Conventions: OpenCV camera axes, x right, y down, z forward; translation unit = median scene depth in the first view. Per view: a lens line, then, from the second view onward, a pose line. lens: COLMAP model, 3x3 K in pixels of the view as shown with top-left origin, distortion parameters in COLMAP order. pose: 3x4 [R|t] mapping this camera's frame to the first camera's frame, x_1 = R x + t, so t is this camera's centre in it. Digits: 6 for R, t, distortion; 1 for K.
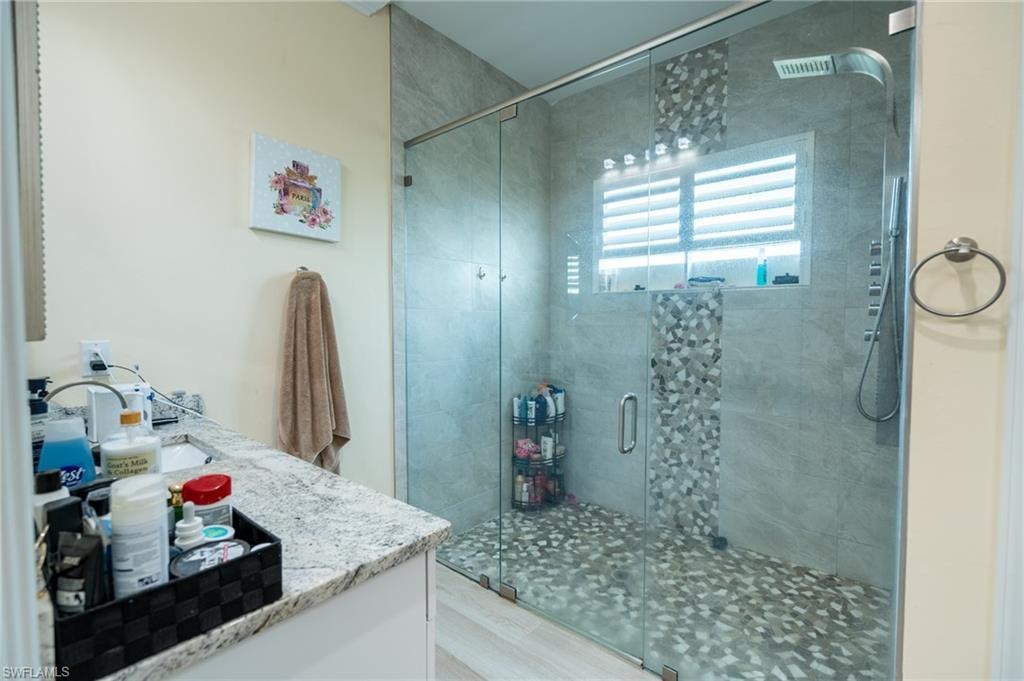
lens RADIAL K [[456.7, 0, 506.2], [0, 456.7, 342.1], [0, 0, 1]] dist [-0.010866, 0.002251]
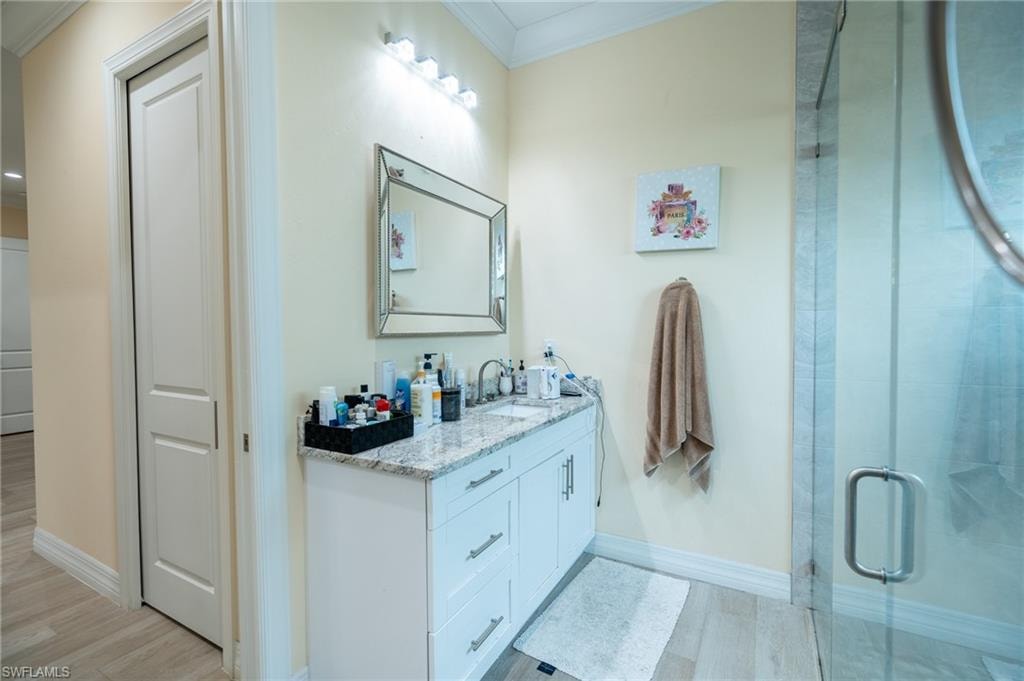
lens RADIAL K [[456.7, 0, 510.8], [0, 456.7, 337.4], [0, 0, 1]] dist [-0.010866, 0.002251]
pose [[0.198382, 0.019862, -0.979923, 0.754749], [-0.034496, 0.999317, 0.013272, -0.029162], [0.979517, 0.031171, 0.198932, 0.532037]]
